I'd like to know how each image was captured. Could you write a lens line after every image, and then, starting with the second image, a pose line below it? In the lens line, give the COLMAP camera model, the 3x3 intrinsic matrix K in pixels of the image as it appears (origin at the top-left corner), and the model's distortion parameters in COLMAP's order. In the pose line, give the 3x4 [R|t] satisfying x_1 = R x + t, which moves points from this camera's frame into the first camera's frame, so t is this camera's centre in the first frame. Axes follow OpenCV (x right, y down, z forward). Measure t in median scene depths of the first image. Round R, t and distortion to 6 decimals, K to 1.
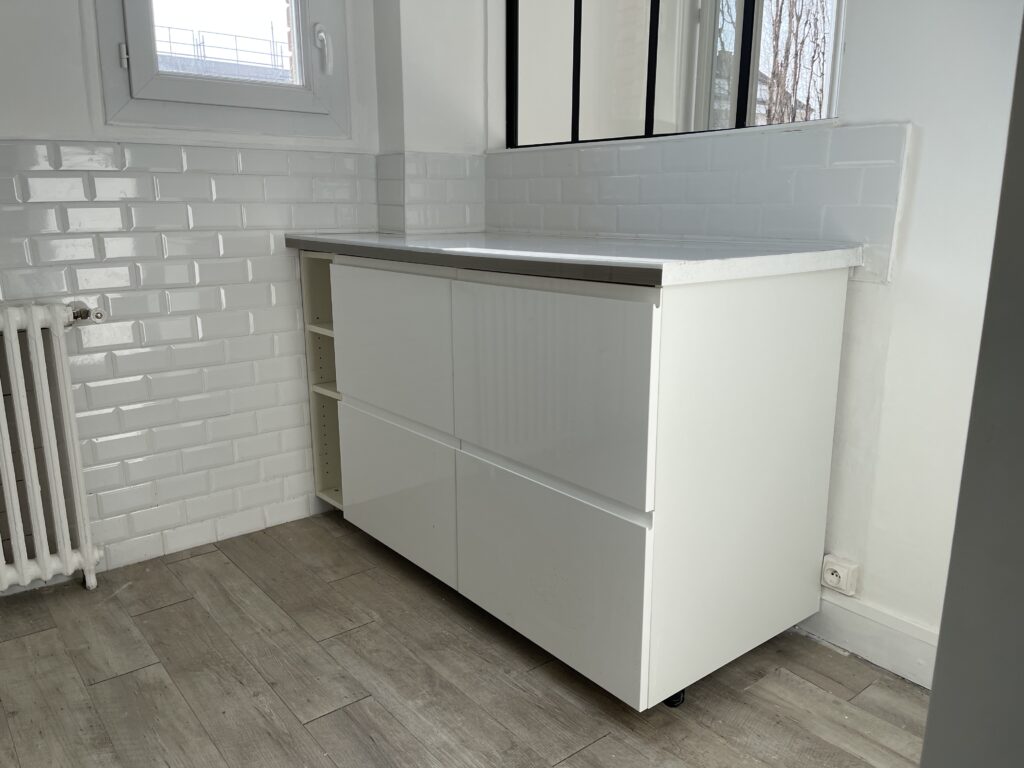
lens RADIAL K [[777.9, 0, 507.8], [0, 777.9, 386.1], [0, 0, 1]] dist [0.066016, -0.086603]
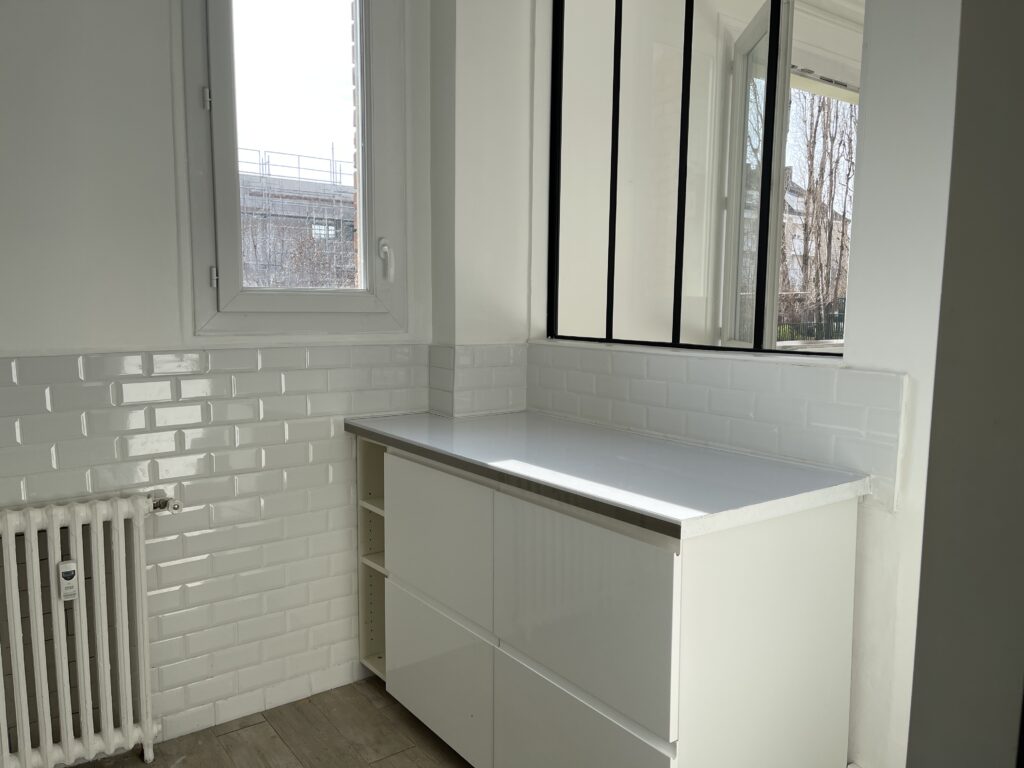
lens RADIAL K [[777.9, 0, 518.7], [0, 777.9, 383.7], [0, 0, 1]] dist [0.066016, -0.086603]
pose [[0.999108, 0.014296, -0.039738, 0.003085], [-0.019050, 0.992351, -0.121966, -0.118663], [0.037691, 0.122614, 0.991738, -0.086618]]
